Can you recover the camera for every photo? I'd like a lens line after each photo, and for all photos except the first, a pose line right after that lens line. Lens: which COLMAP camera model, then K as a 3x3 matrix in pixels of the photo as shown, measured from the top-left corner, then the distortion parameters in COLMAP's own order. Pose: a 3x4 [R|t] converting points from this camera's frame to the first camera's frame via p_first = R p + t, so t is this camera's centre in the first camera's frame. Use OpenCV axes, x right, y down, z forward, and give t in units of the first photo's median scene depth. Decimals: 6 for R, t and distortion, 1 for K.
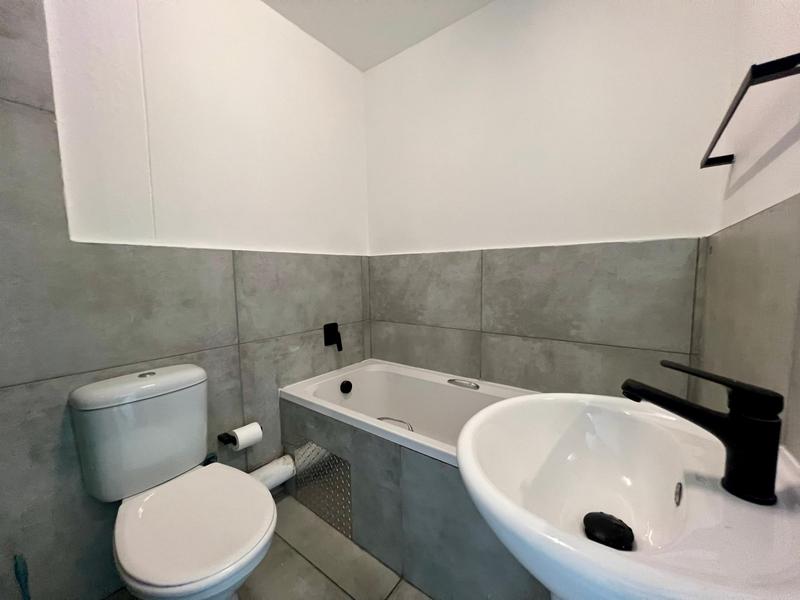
lens RADIAL K [[319.4, 0, 400.4], [0, 319.4, 297.9], [0, 0, 1]] dist [0.001877, 0.000136]
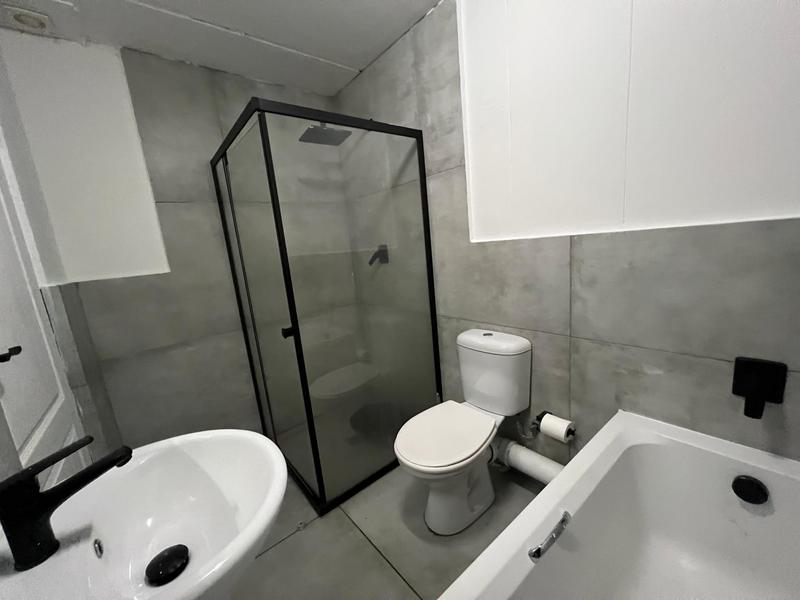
lens RADIAL K [[319.4, 0, 401.3], [0, 319.4, 305.8], [0, 0, 1]] dist [0.001877, 0.000136]
pose [[-0.239543, 0.209833, -0.947939, 0.483096], [0.011178, 0.976897, 0.213419, -0.148543], [0.970821, 0.040527, -0.236354, 0.734536]]
